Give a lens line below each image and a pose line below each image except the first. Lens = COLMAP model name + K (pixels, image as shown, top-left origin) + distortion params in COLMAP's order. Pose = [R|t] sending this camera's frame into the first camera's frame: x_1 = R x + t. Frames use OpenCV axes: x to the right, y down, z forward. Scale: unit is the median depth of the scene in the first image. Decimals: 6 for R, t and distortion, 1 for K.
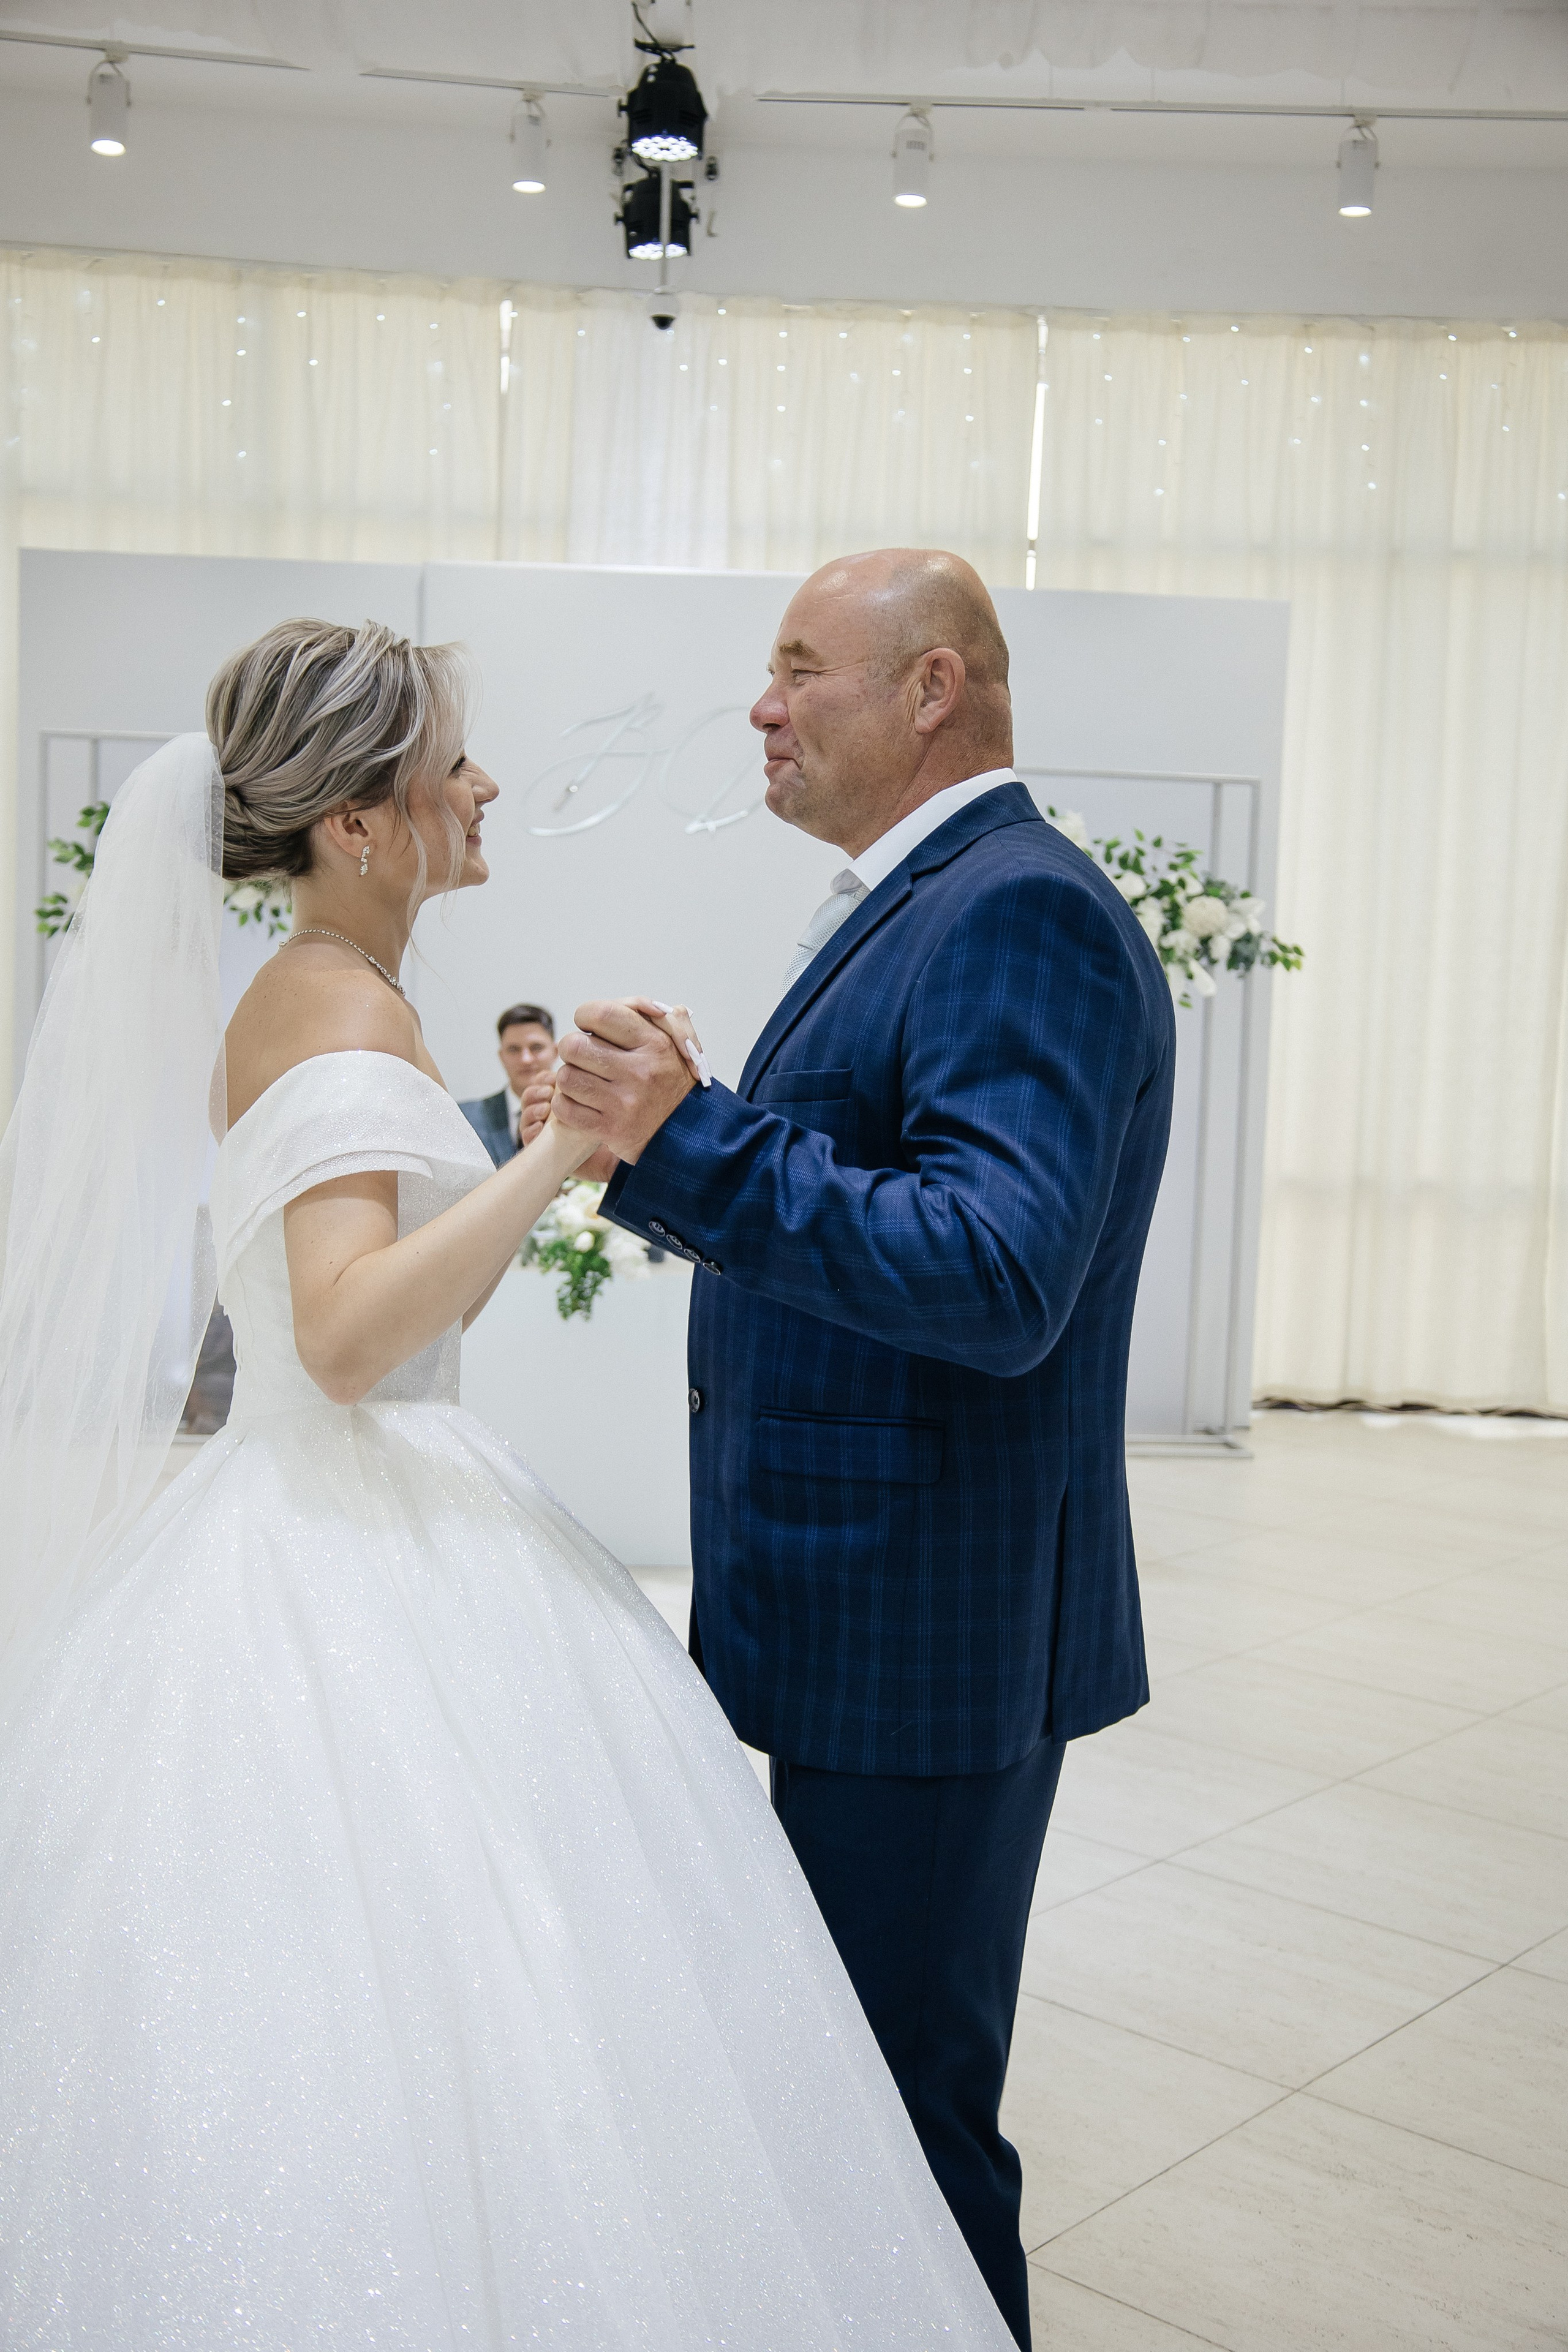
lens RADIAL K [[2491.9, 0, 789.7], [0, 2491.9, 1195.1], [0, 0, 1]] dist [-0.030237, 0.000000]
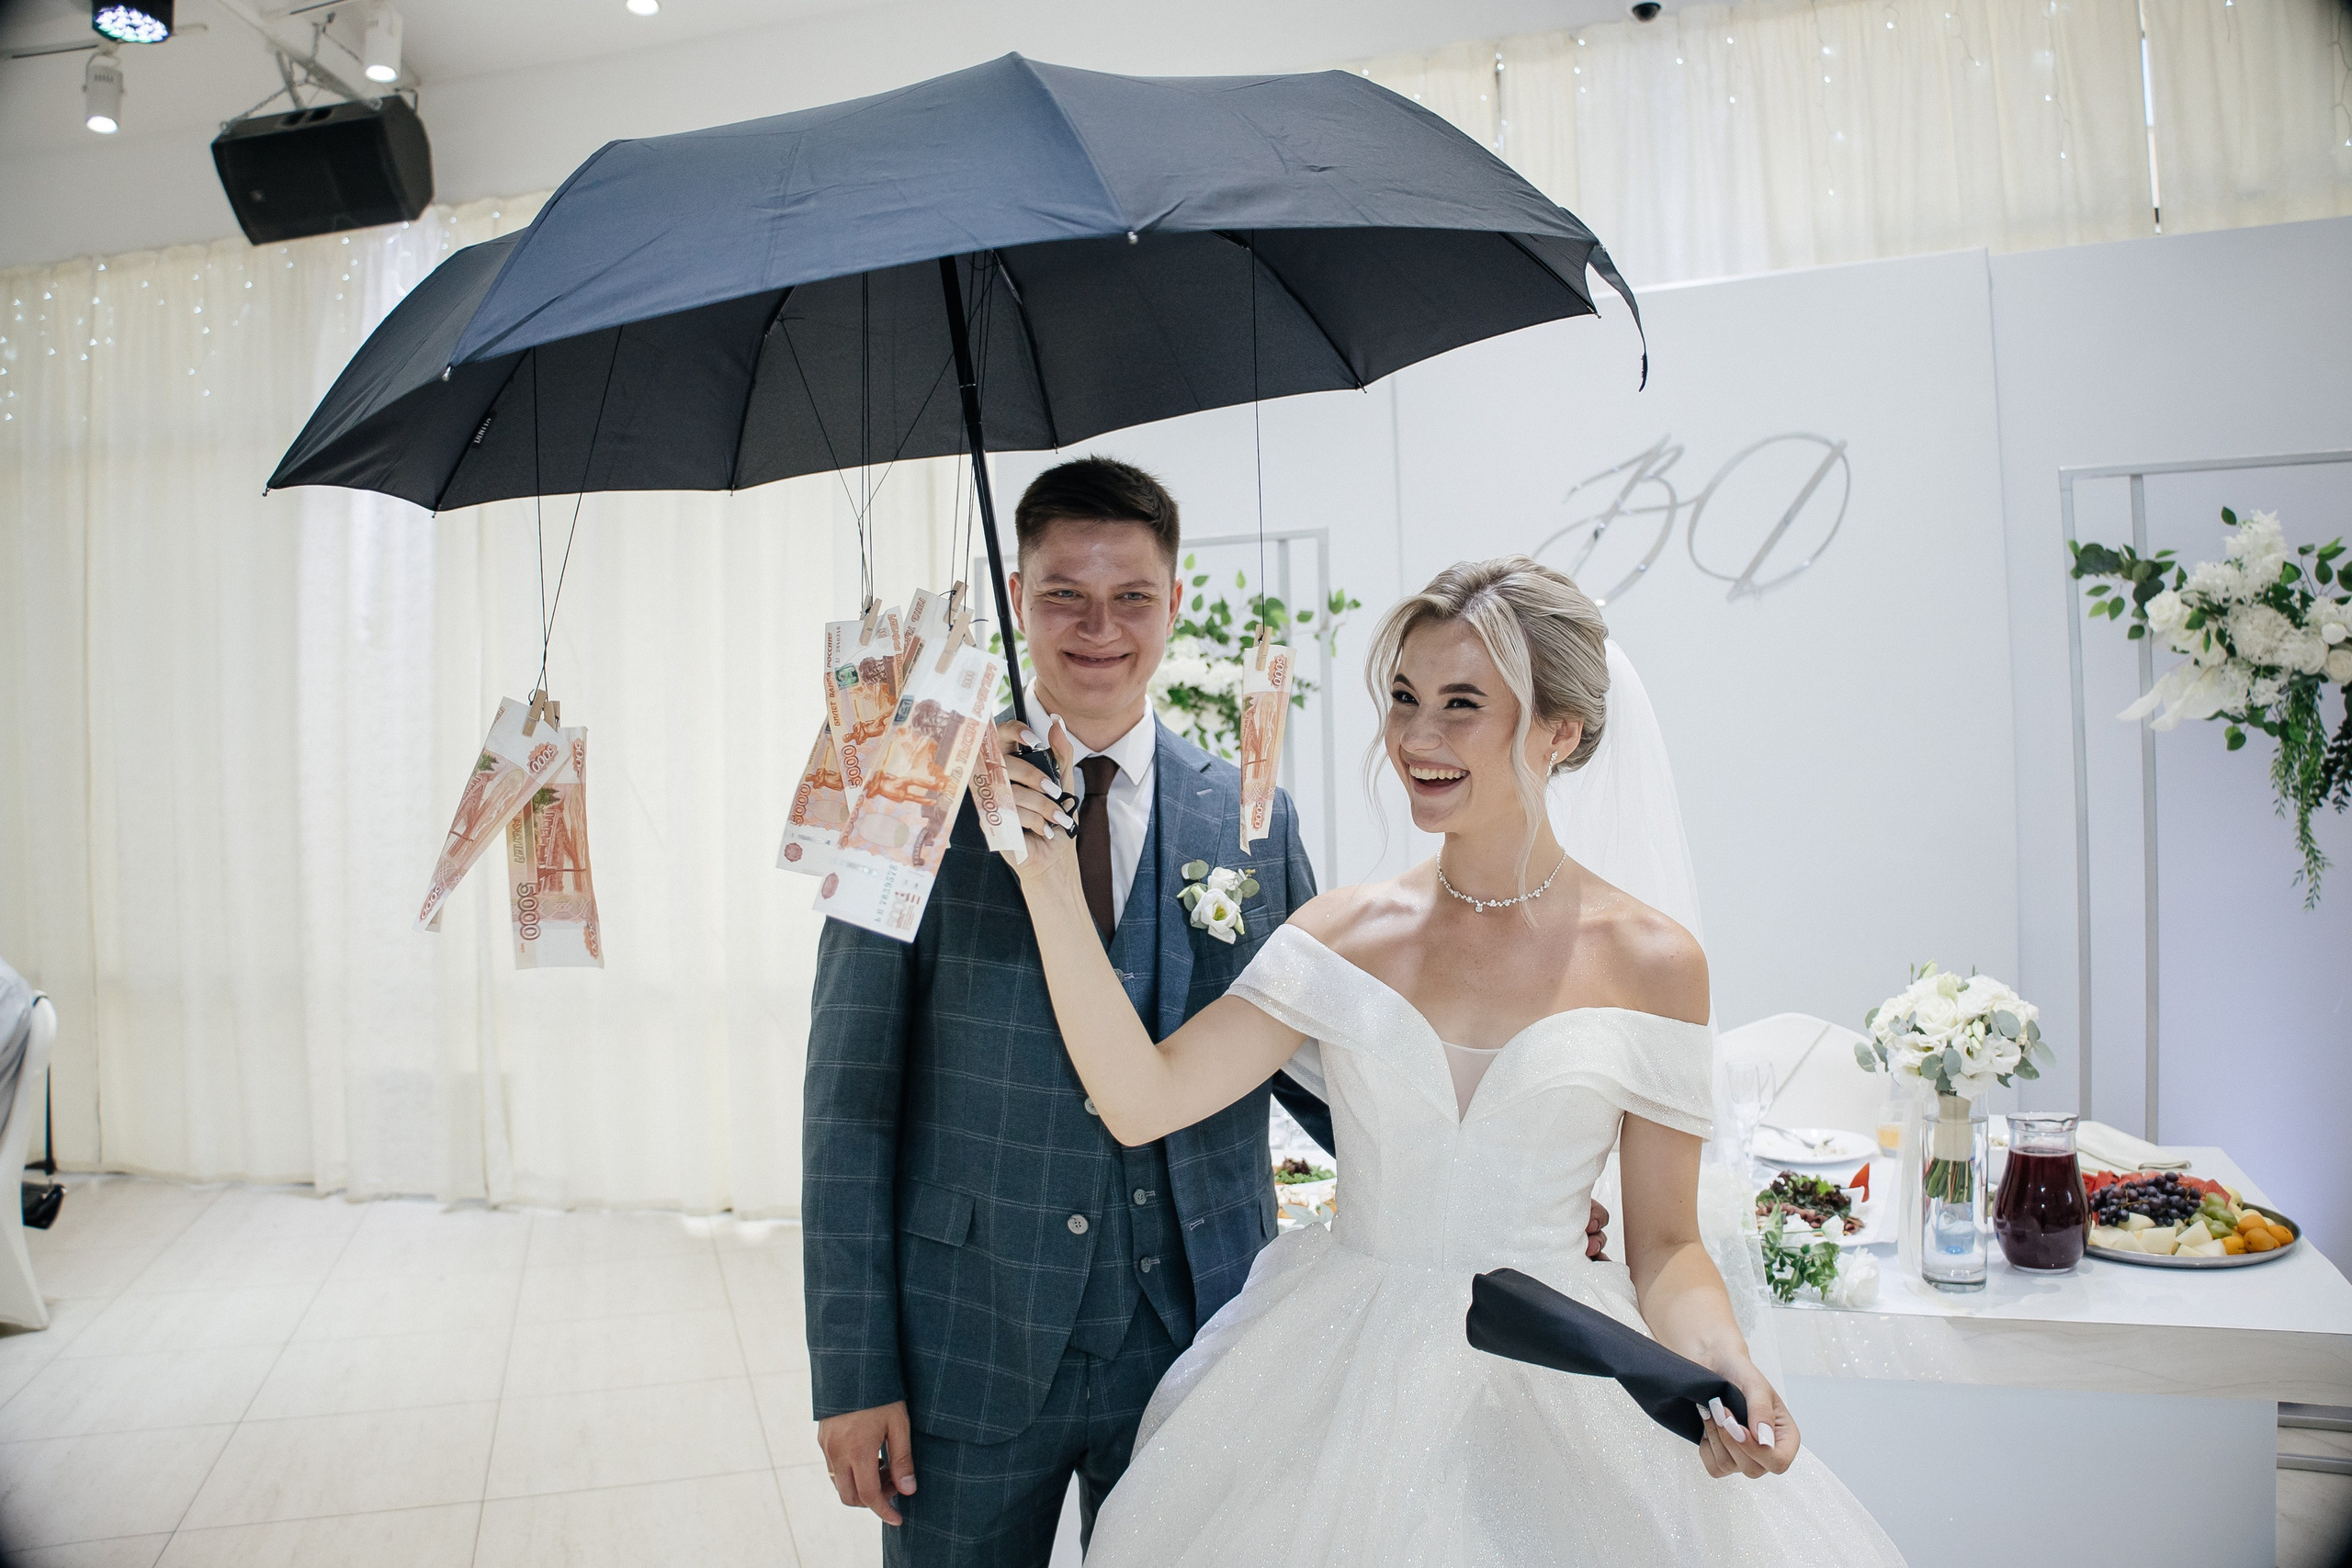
lens RADIAL K [[1612.6, 0, 1174.8], [0, 1612.6, 770.8], [0, 0, 1]] dist [-0.184194, 0.069150]
pose [[0.875412, -0.060456, -0.479582, 0.042147], [0.012859, 0.994709, -0.101920, -0.044570], [0.483206, 0.083055, 0.871558, 0.496260]]
